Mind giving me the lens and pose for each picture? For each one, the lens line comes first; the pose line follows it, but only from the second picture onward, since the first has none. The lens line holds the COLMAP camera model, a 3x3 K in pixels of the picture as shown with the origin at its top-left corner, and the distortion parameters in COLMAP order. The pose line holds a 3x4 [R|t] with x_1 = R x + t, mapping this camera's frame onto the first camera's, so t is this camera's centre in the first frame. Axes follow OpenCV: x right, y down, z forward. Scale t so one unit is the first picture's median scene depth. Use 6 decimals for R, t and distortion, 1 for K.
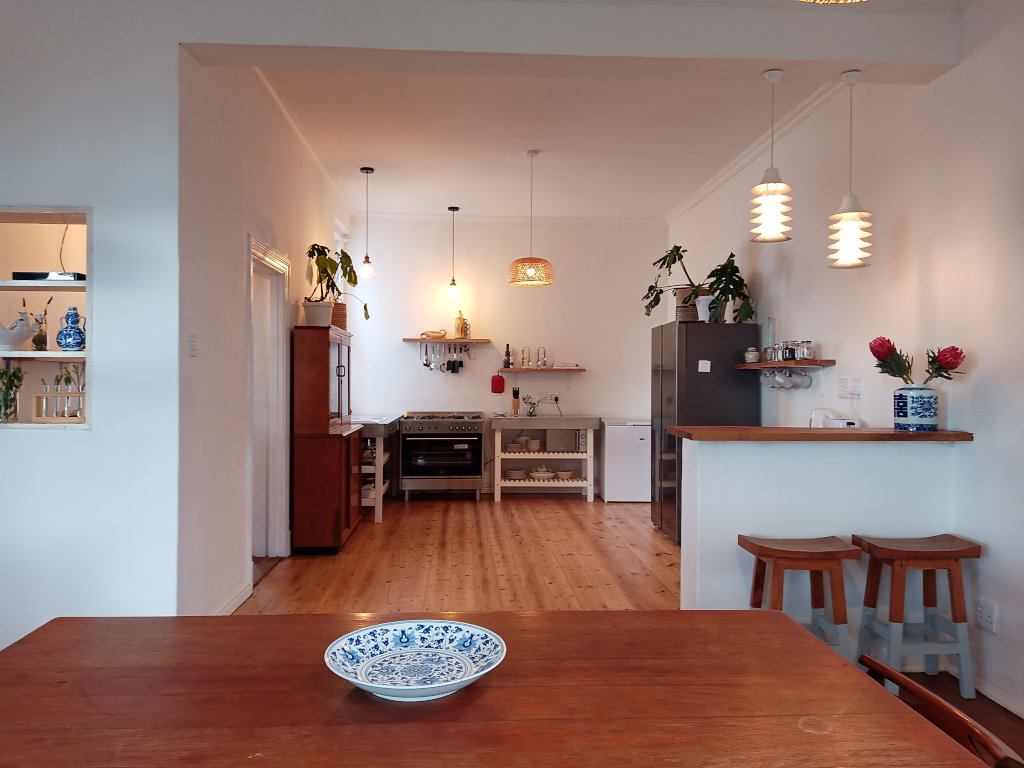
lens RADIAL K [[754.1, 0, 509.7], [0, 754.1, 381.2], [0, 0, 1]] dist [0.034306, -0.076108]
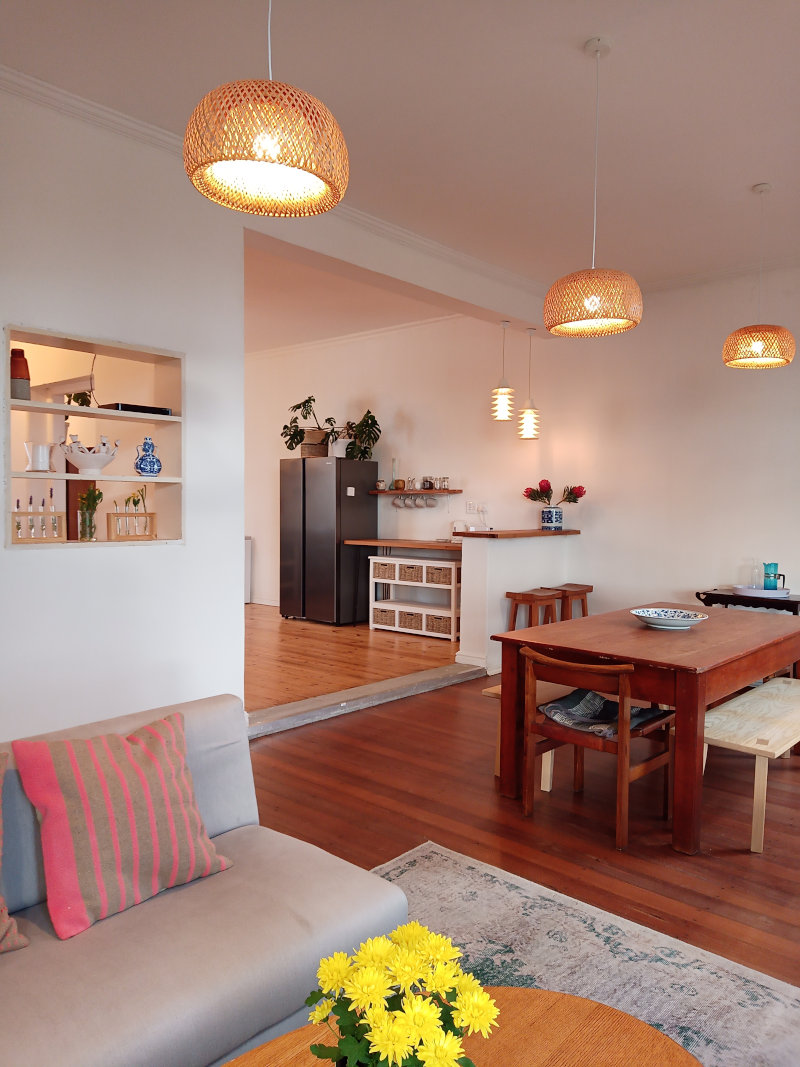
lens RADIAL K [[785.8, 0, 397.4], [0, 785.8, 536.3], [0, 0, 1]] dist [0.034306, -0.076108]
pose [[0.698117, -0.028747, 0.715407, -1.111071], [-0.004191, 0.999012, 0.044234, -0.003688], [-0.715972, -0.033879, 0.697307, -0.083081]]
